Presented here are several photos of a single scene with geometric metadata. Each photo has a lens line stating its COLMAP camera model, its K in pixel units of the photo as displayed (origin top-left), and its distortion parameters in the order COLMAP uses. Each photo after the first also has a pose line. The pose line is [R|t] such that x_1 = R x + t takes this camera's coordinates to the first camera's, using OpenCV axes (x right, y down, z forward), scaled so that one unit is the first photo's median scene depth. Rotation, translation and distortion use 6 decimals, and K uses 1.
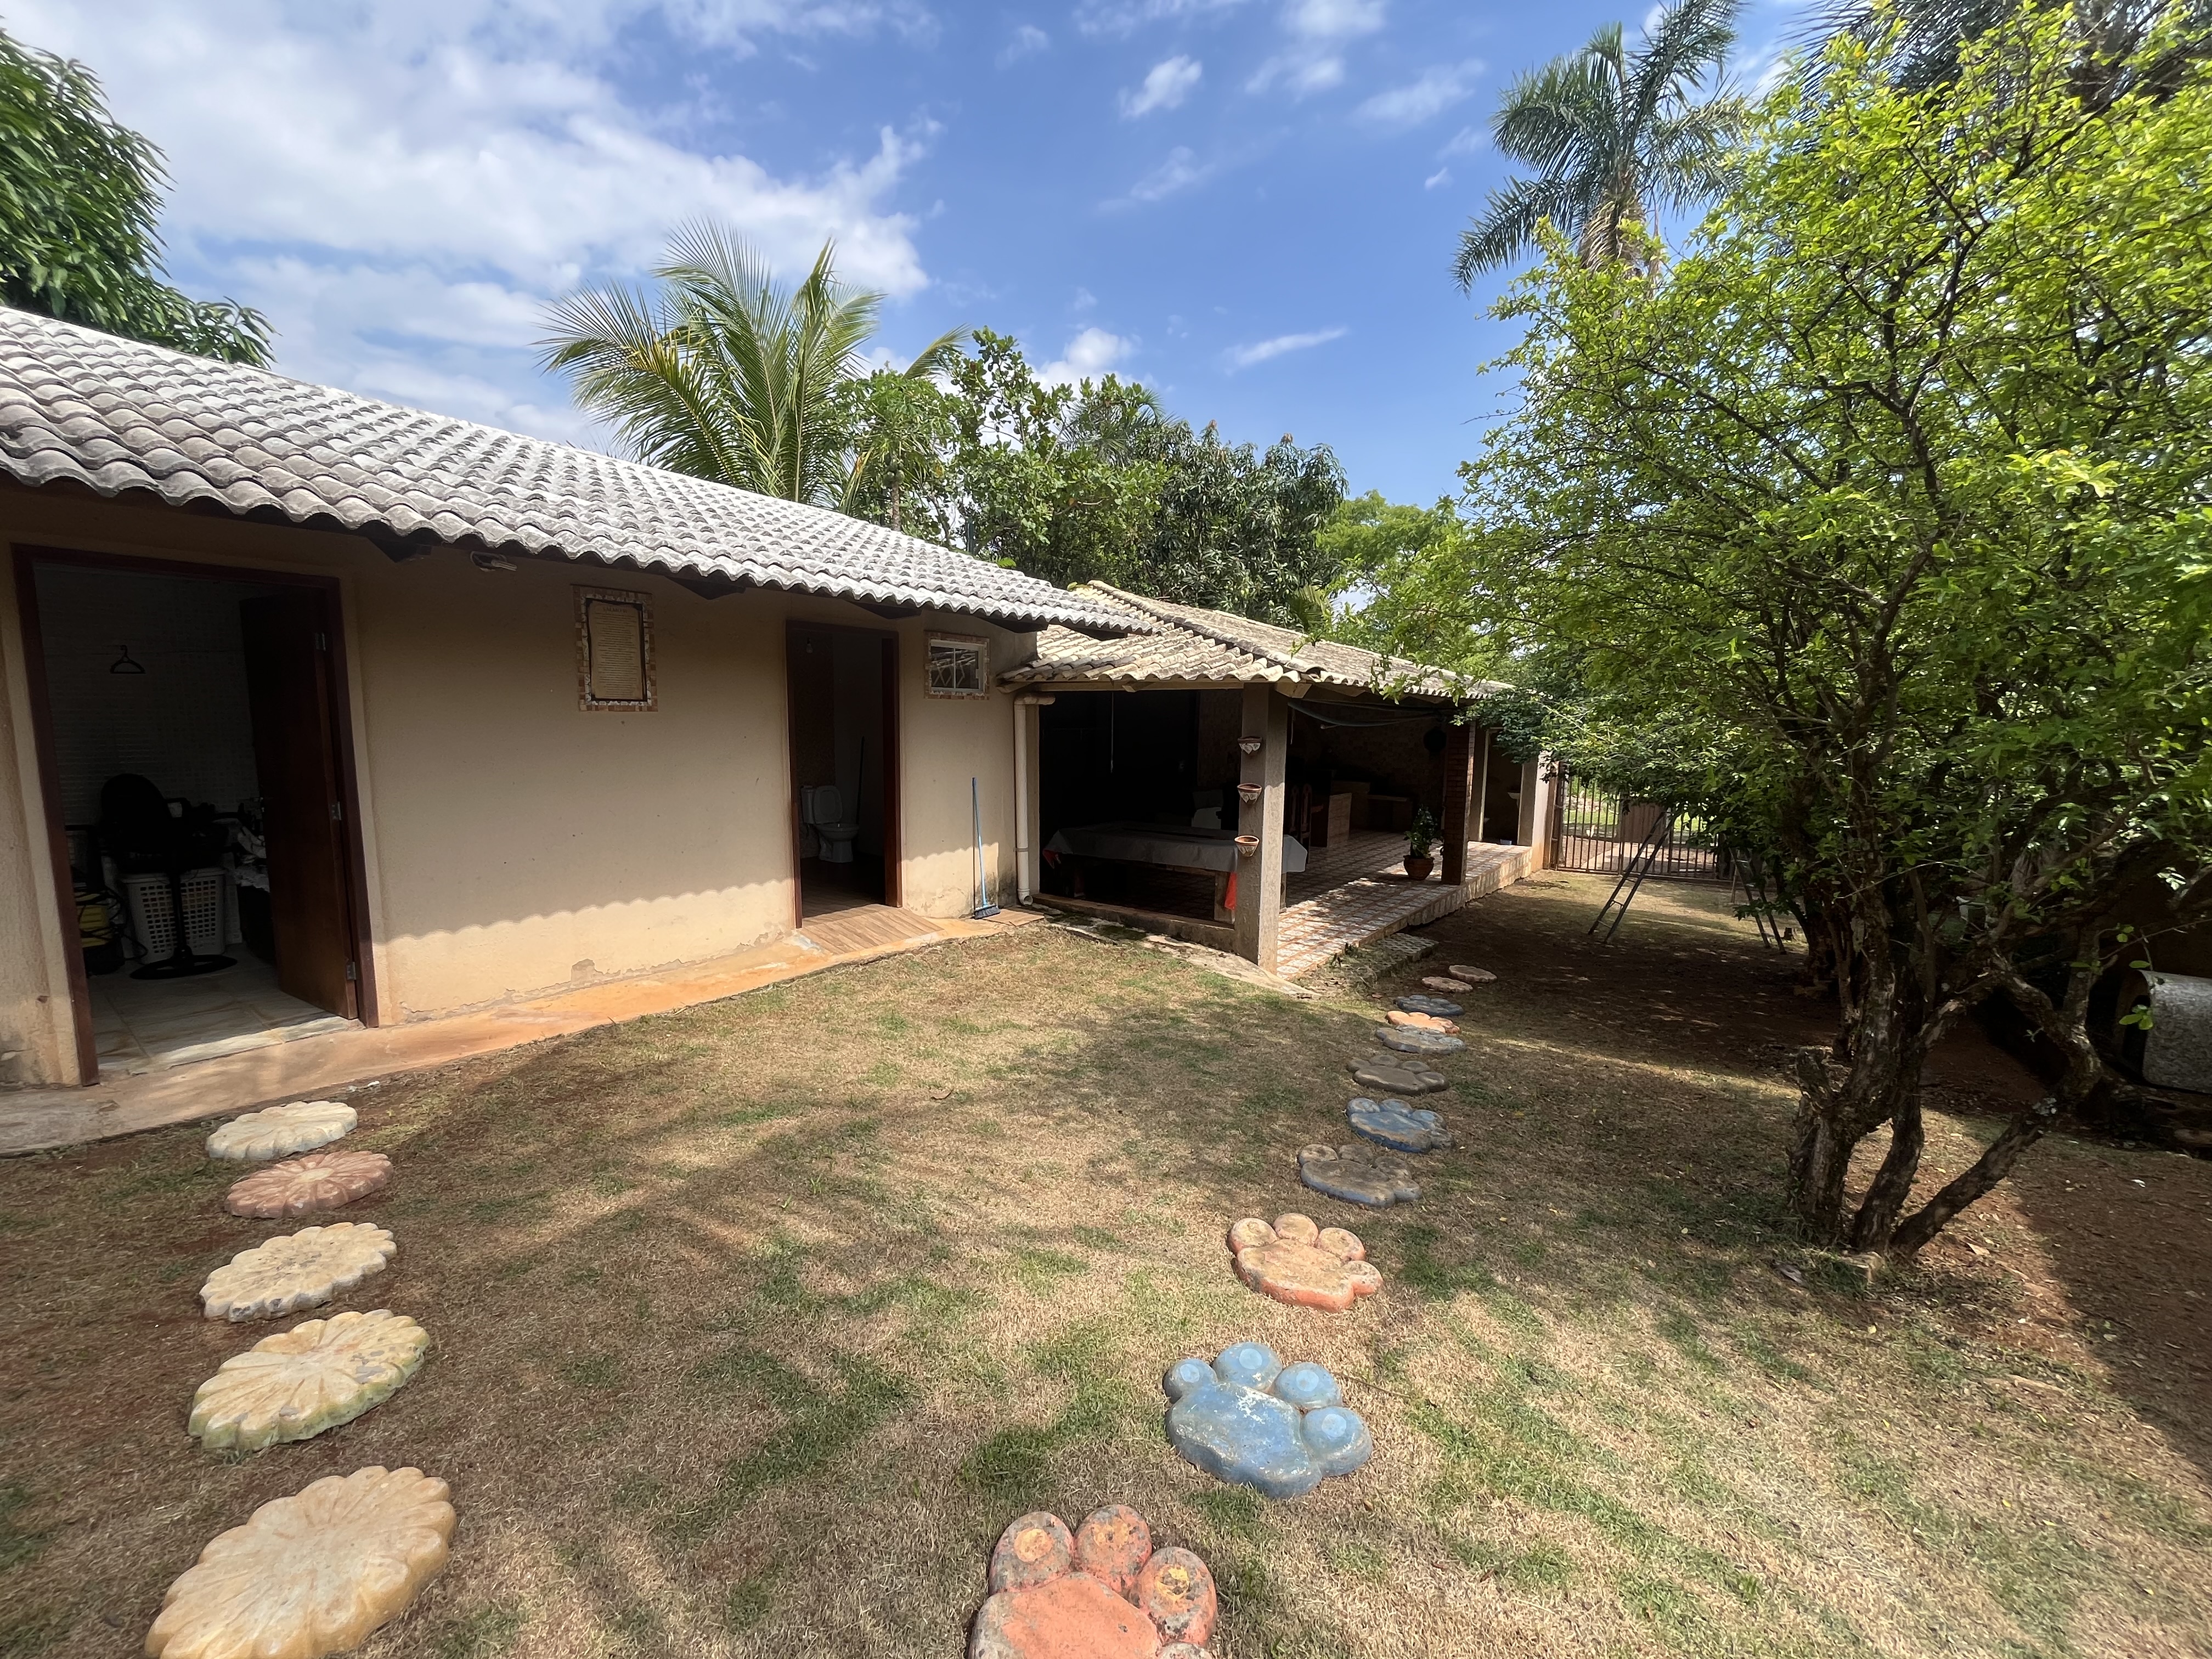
lens RADIAL K [[899.5, 0, 1103.7], [0, 899.5, 828.9], [0, 0, 1]] dist [-0.001569, 0.000071]
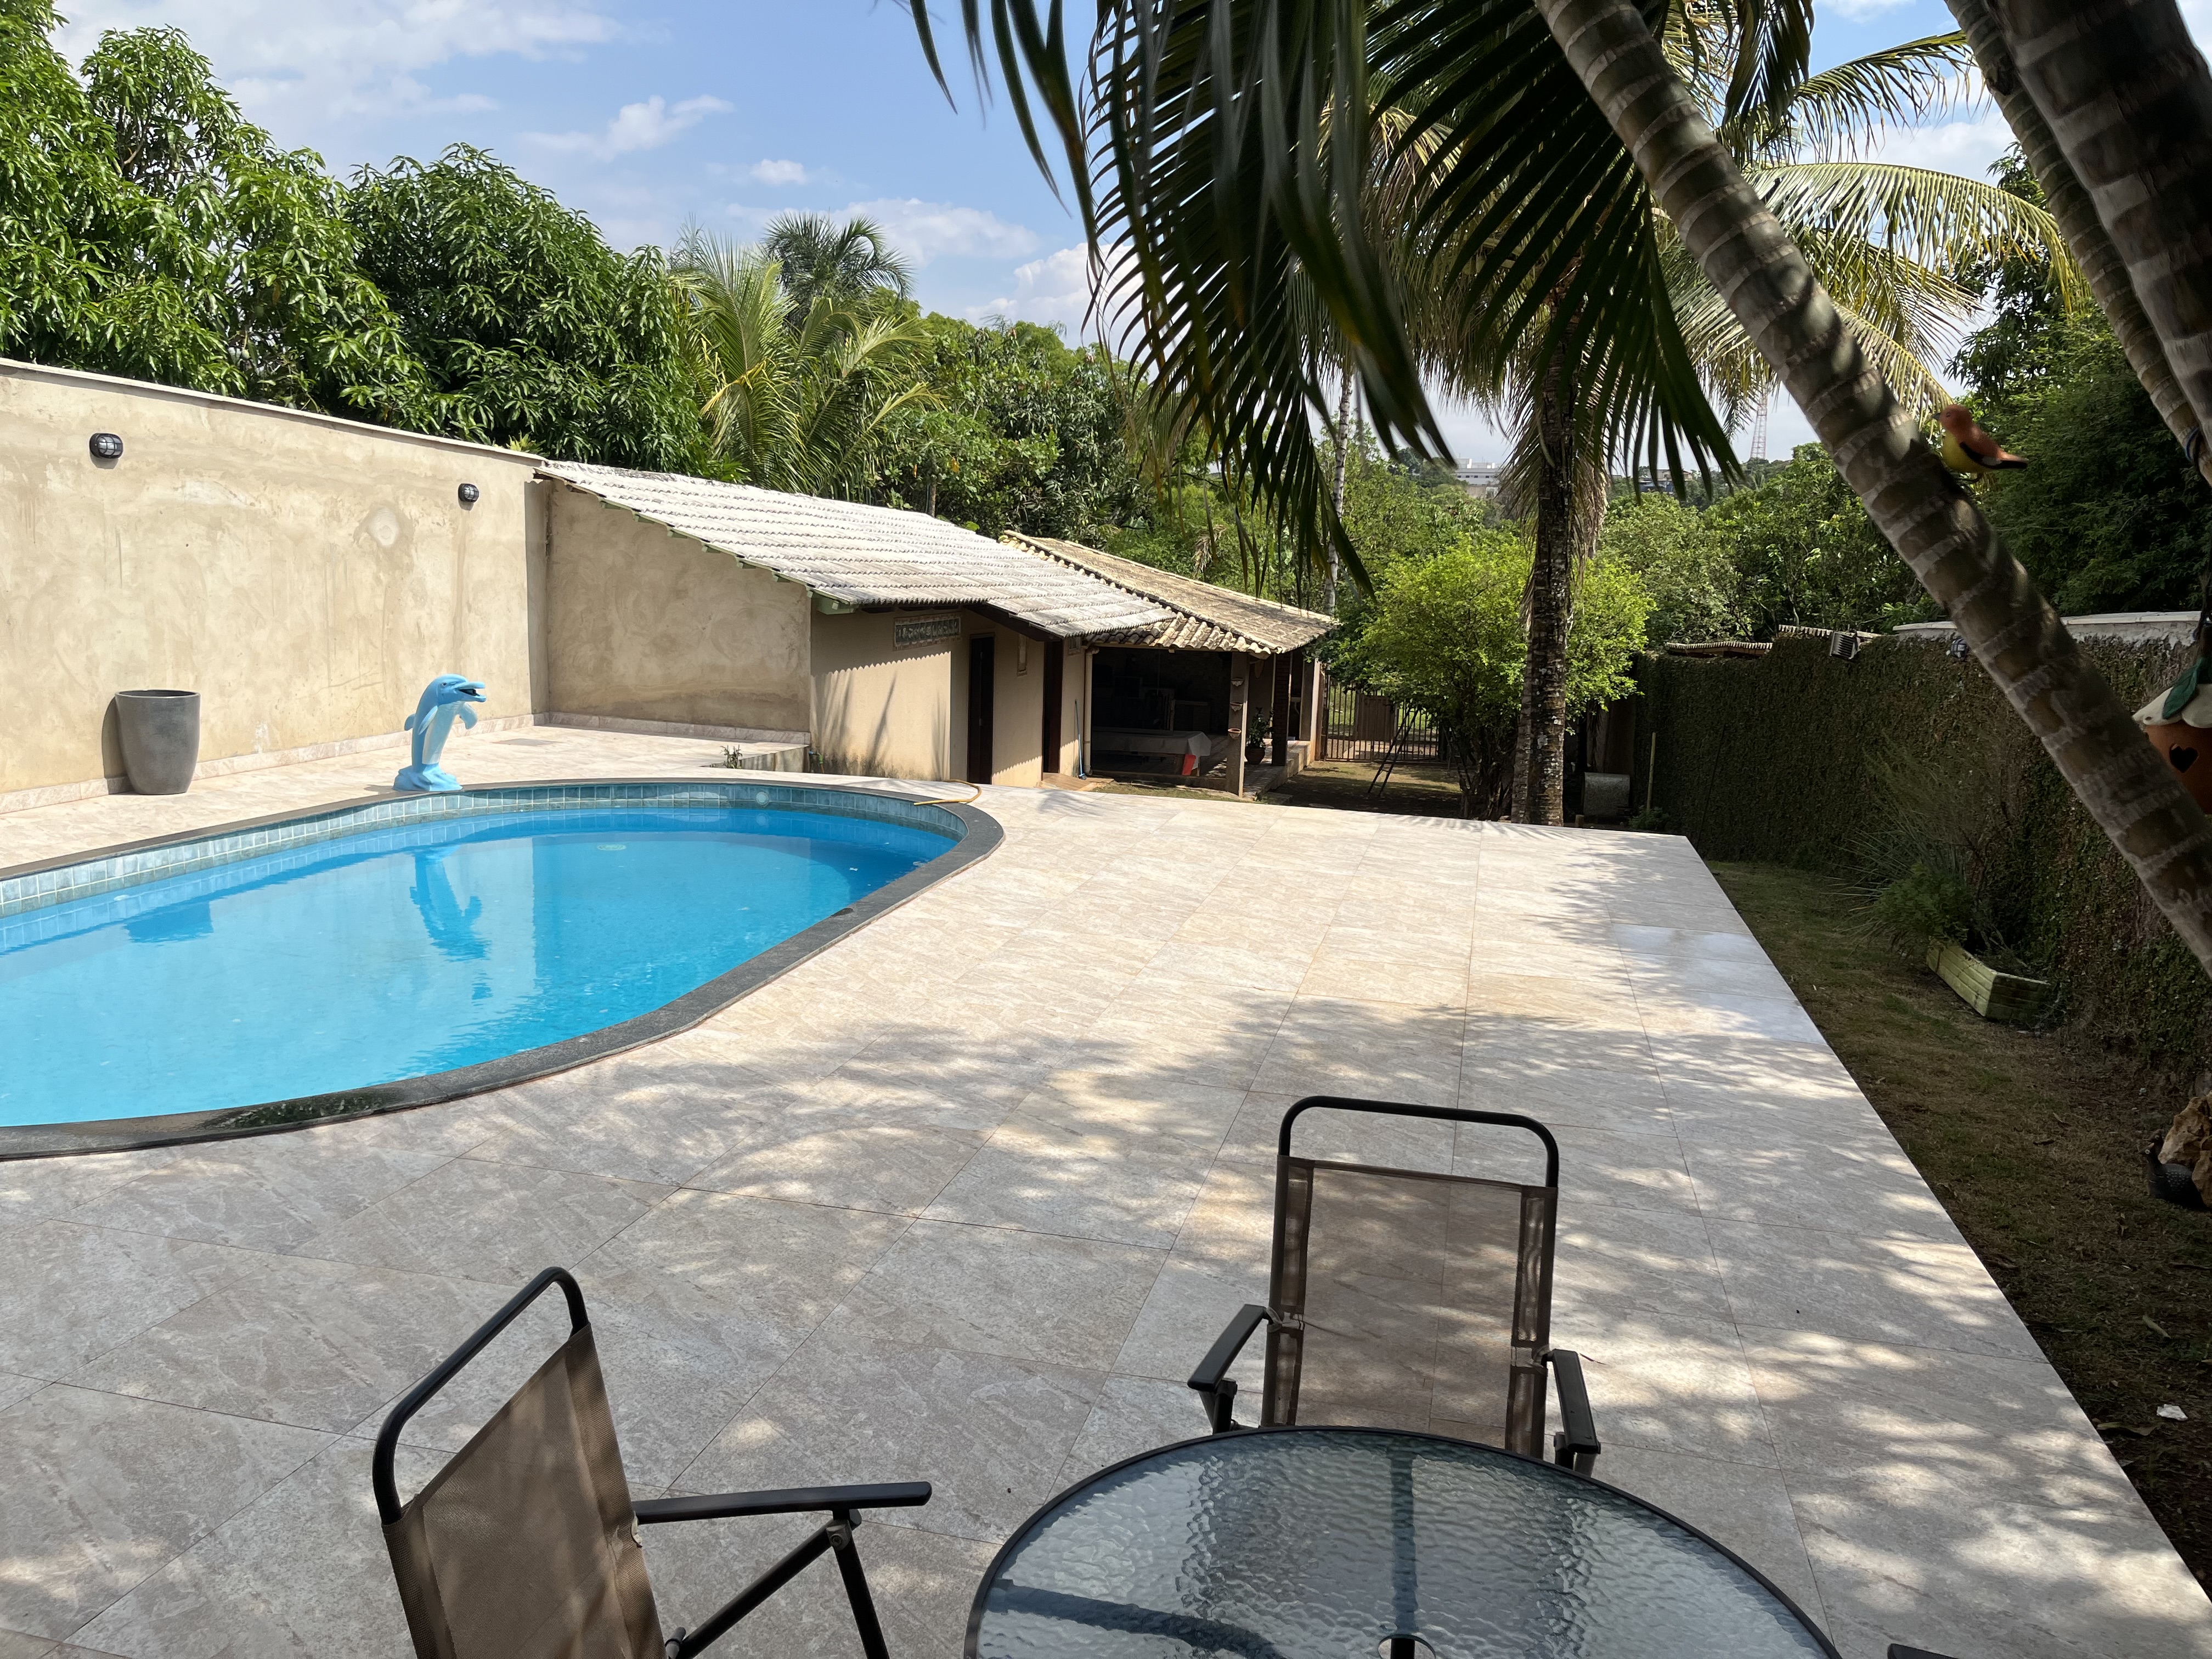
lens RADIAL K [[1679.6, 0, 1112.3], [0, 1679.6, 818.8], [0, 0, 1]] dist [0.070911, -0.101240]
pose [[0.917788, -0.045133, 0.394498, -0.688236], [0.029286, 0.998507, 0.046102, 0.012614], [-0.395990, -0.030758, 0.917739, -1.009429]]
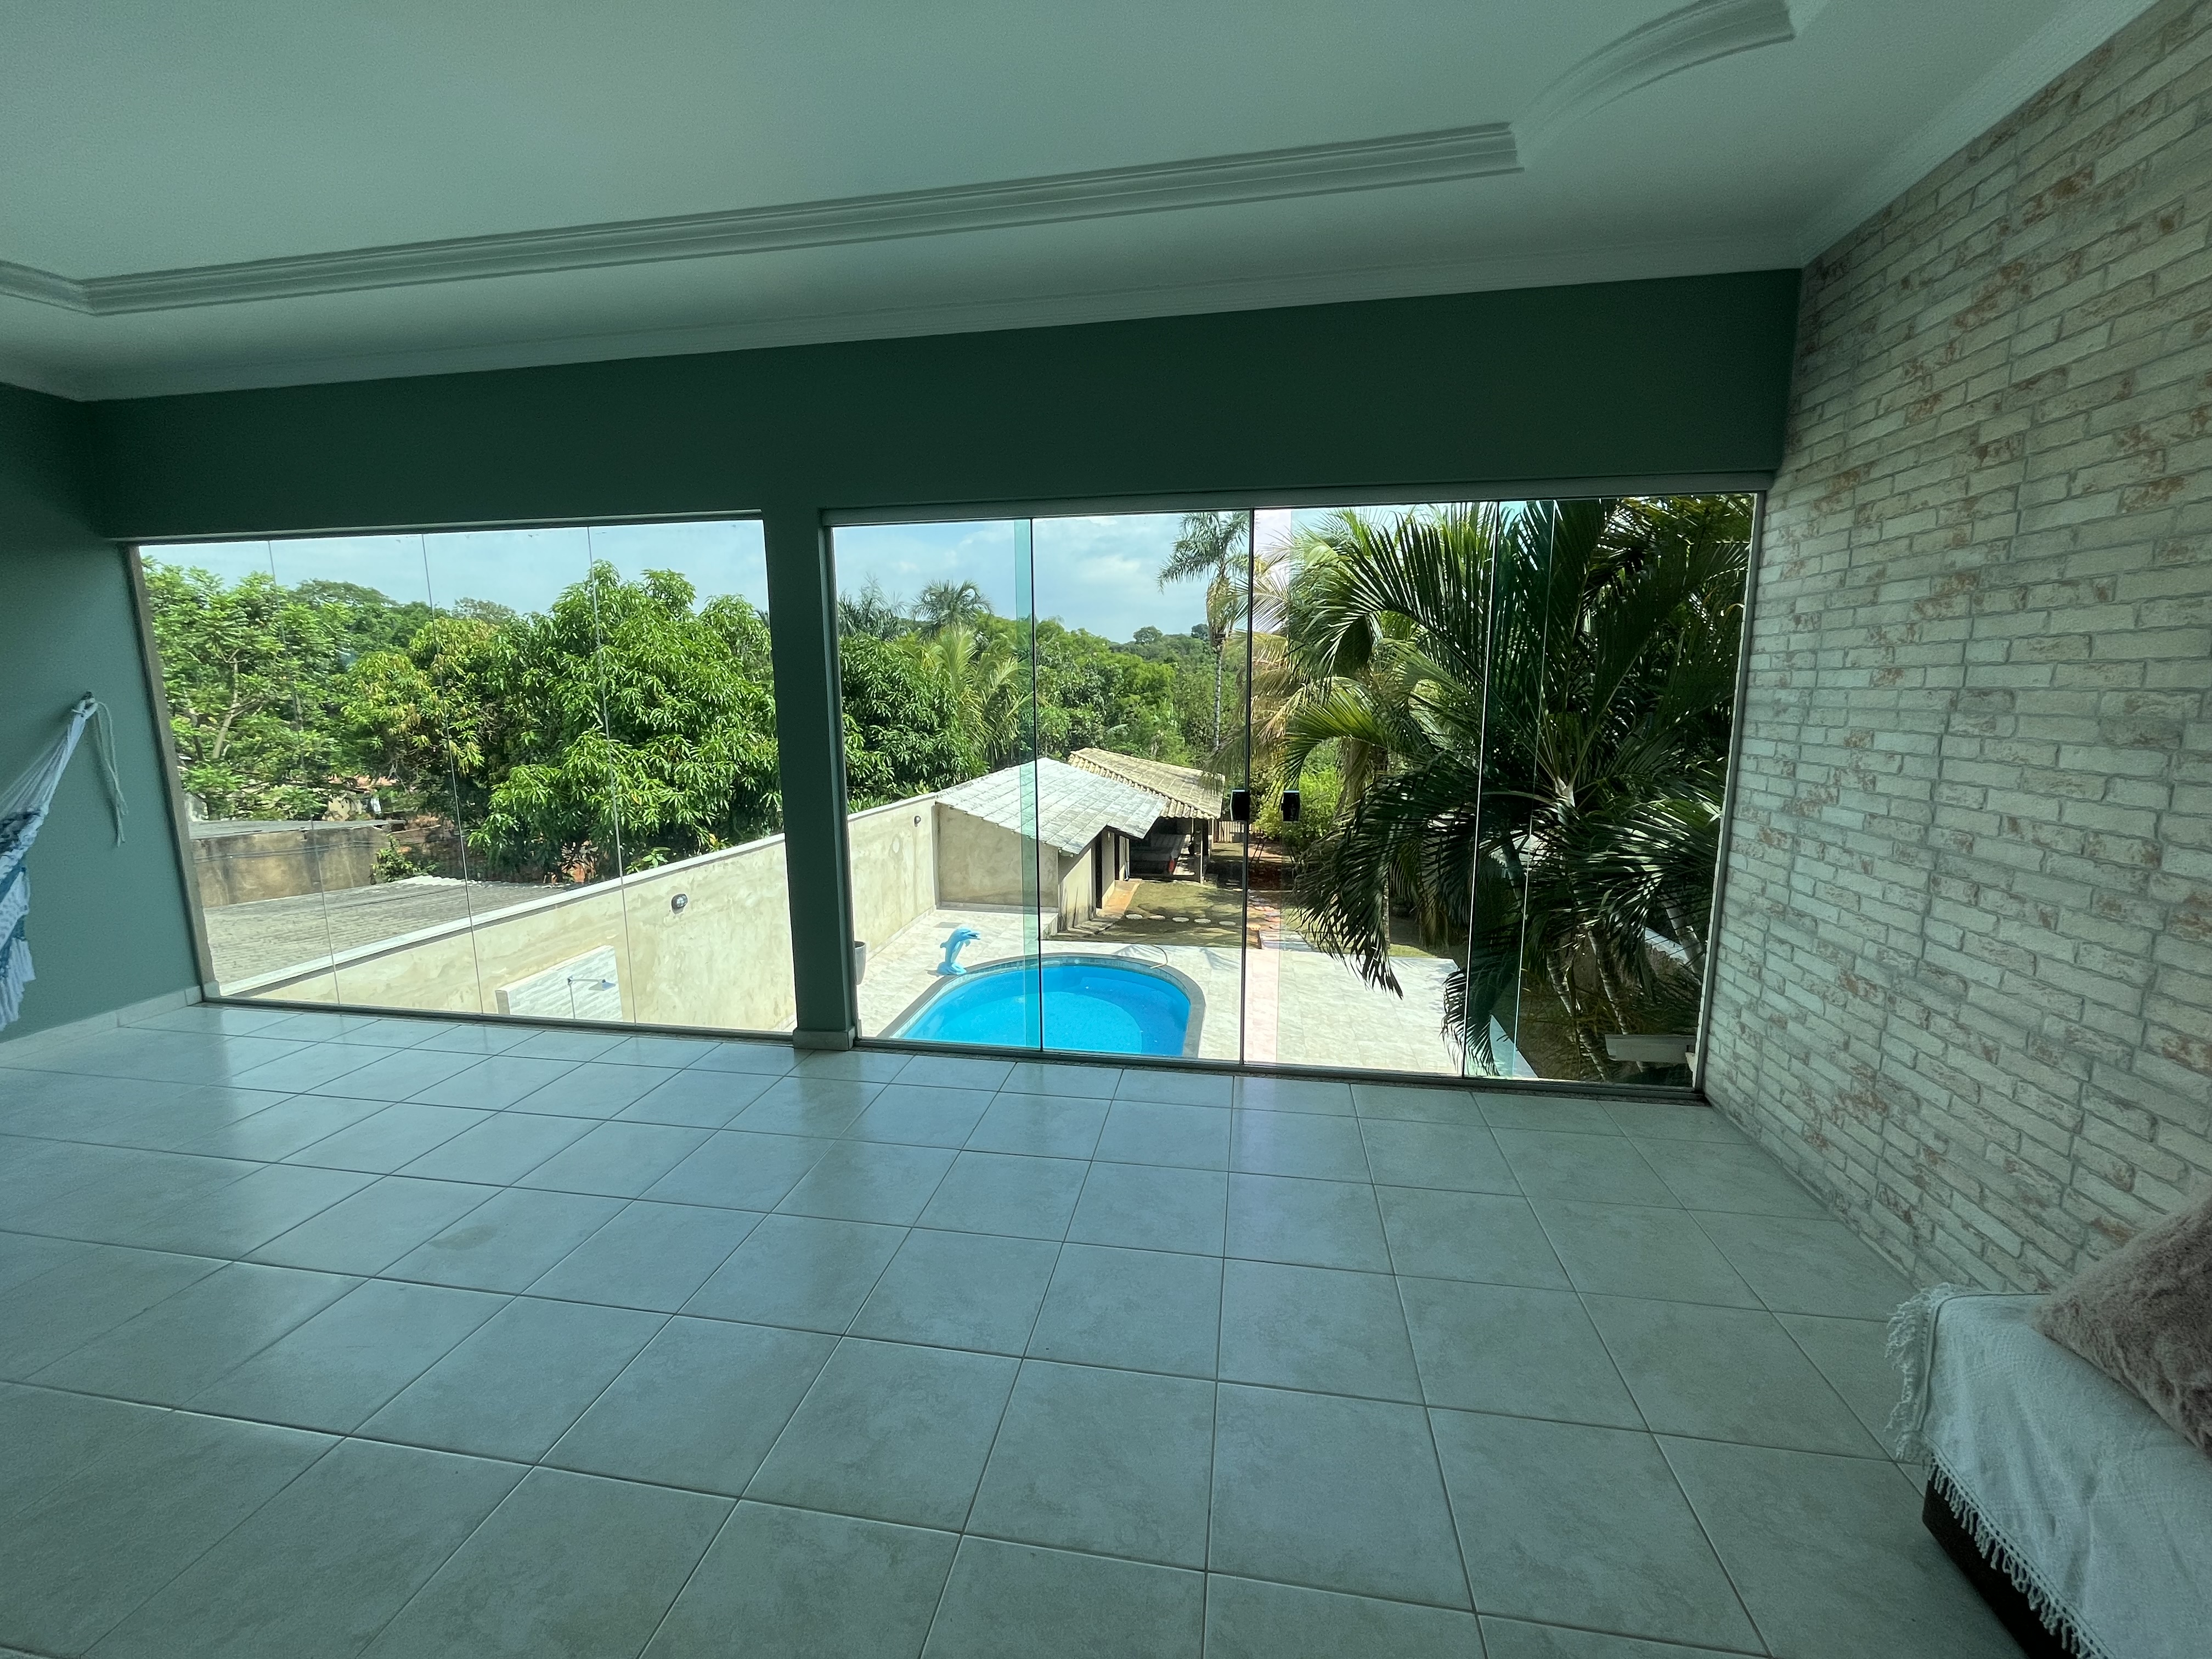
lens RADIAL K [[899.5, 0, 1096.4], [0, 899.5, 833.0], [0, 0, 1]] dist [-0.001569, 0.000071]
pose [[0.893580, -0.095734, 0.438577, -0.934439], [0.077367, 0.995219, 0.059609, -0.164411], [-0.442187, -0.019334, 0.896715, -1.138860]]
